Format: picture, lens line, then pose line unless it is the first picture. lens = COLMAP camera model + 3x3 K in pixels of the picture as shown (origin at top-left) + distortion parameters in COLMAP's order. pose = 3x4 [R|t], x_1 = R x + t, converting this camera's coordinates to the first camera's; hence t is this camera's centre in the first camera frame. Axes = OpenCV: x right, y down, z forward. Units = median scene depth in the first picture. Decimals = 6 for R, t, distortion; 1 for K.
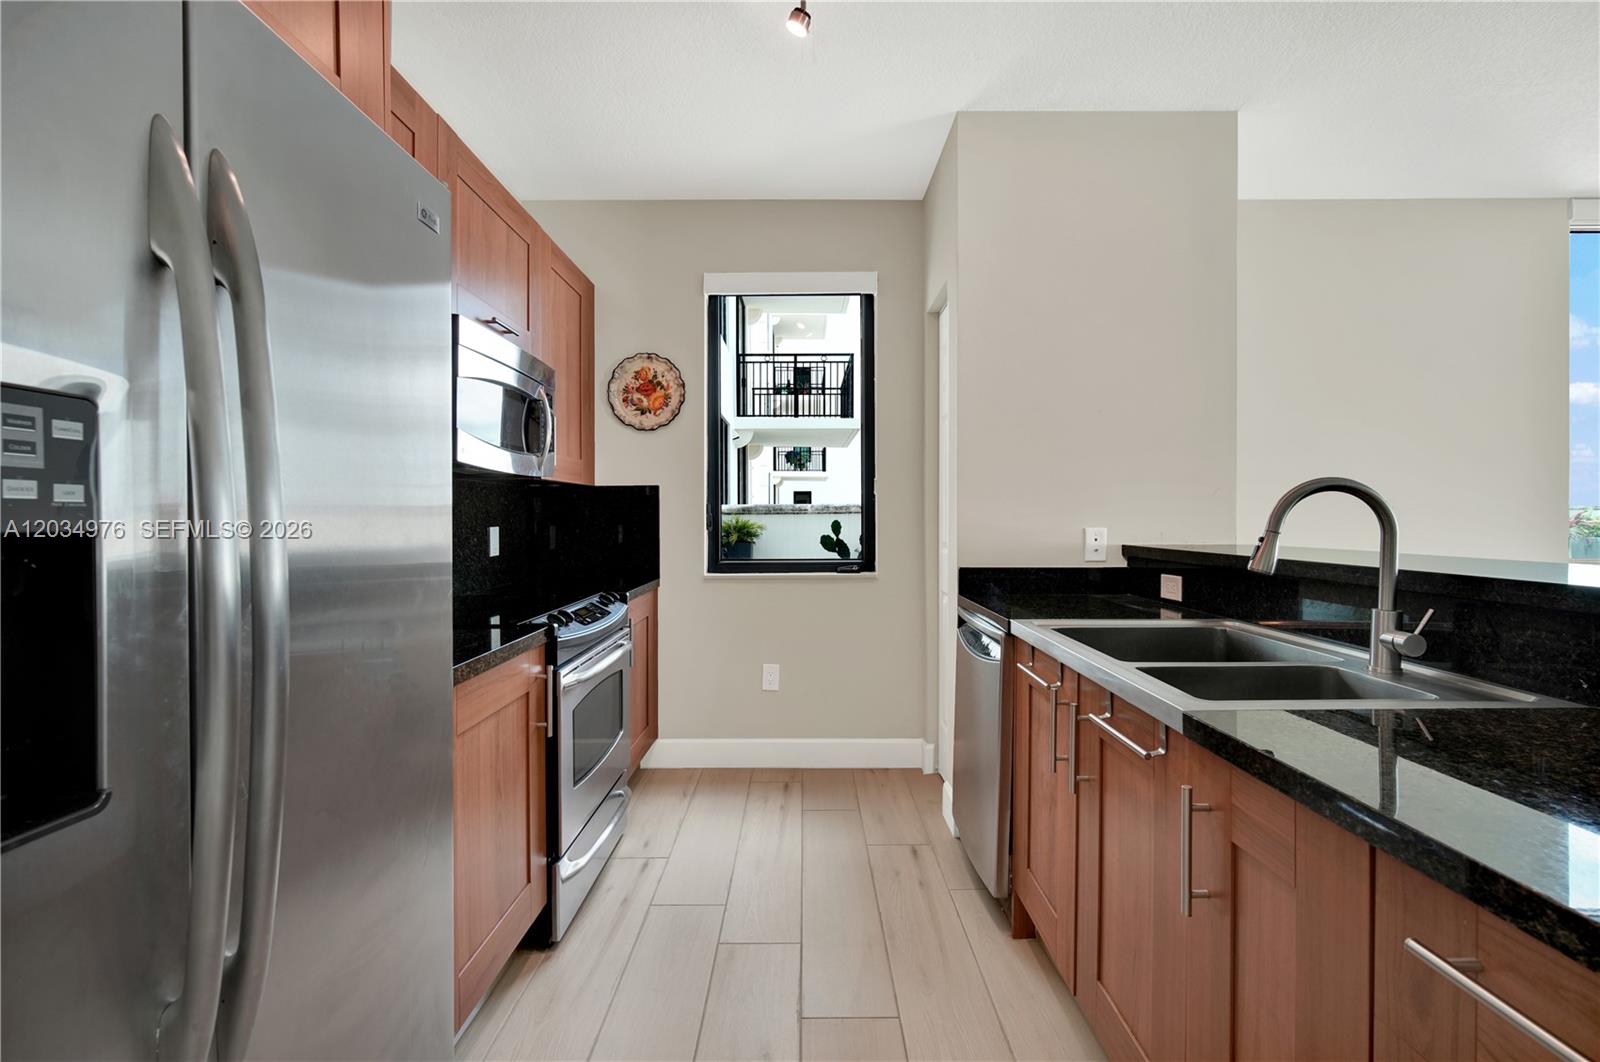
lens RADIAL K [[728.3, 0, 791.4], [0, 728.3, 514.3], [0, 0, 1]] dist [-0.010627, 0.003012]
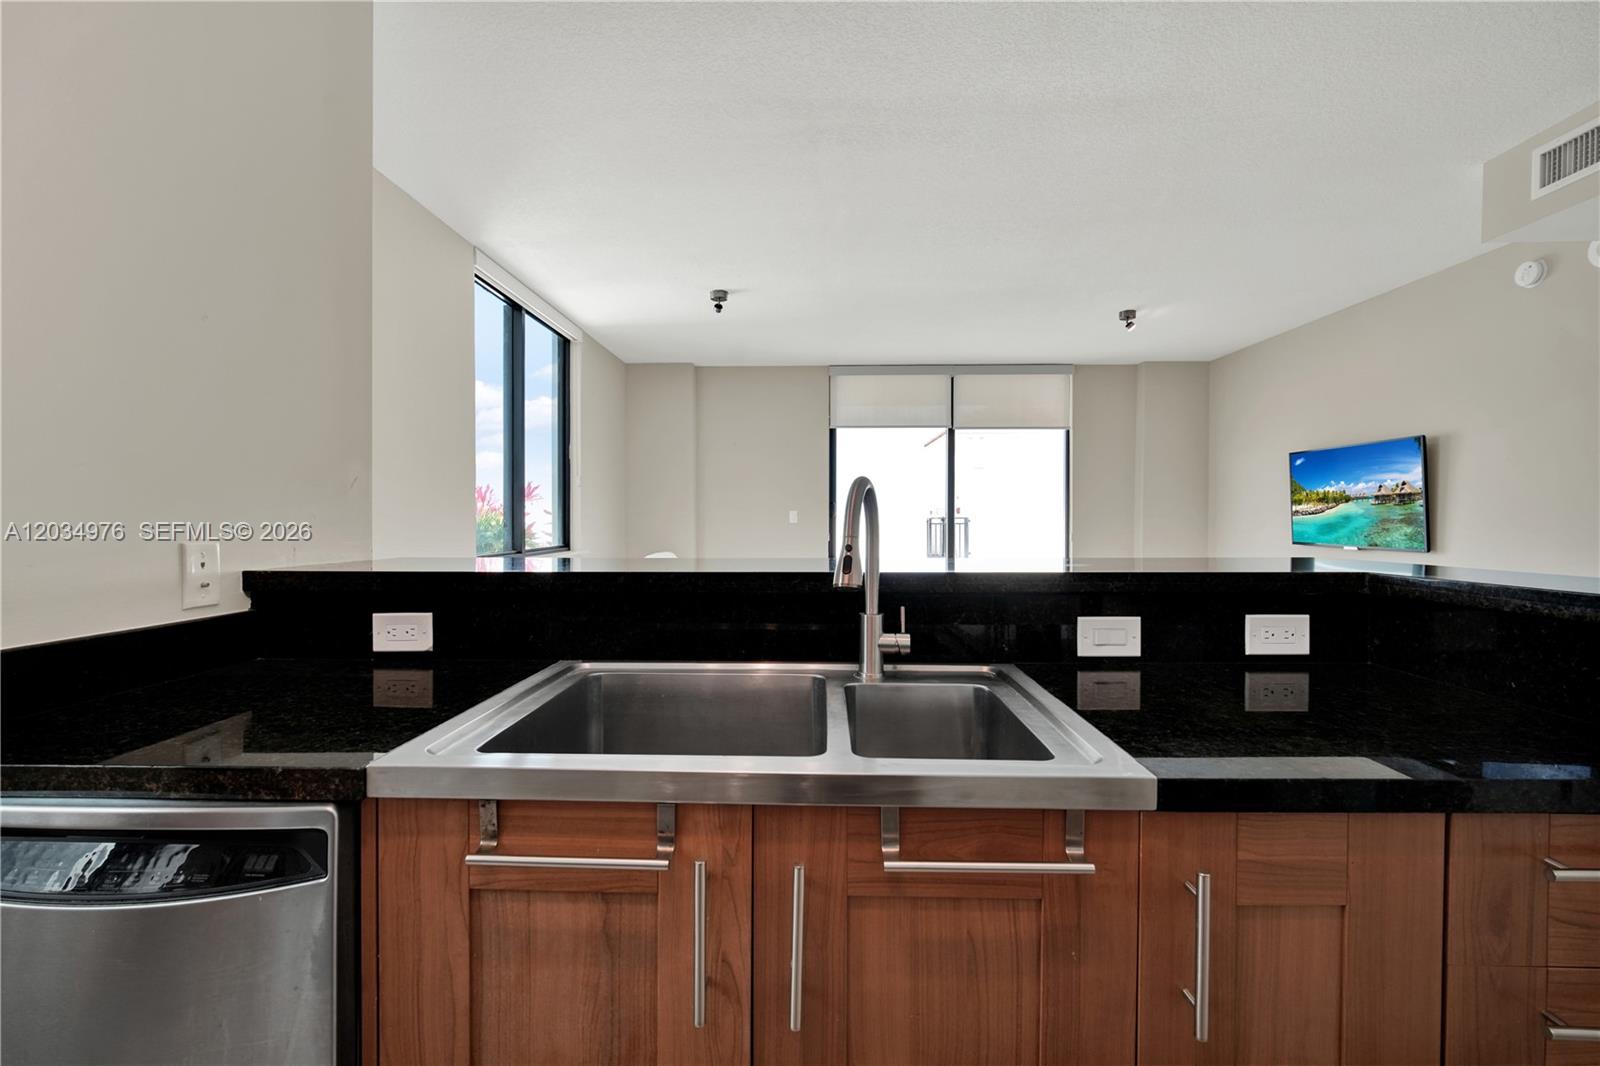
lens RADIAL K [[728.3, 0, 800.7], [0, 728.3, 524.8], [0, 0, 1]] dist [-0.010627, 0.003012]
pose [[0.007549, -0.009609, 0.999925, -0.171329], [-0.001866, 0.999952, 0.009623, 0.001173], [-0.999970, -0.001938, 0.007531, 1.096540]]
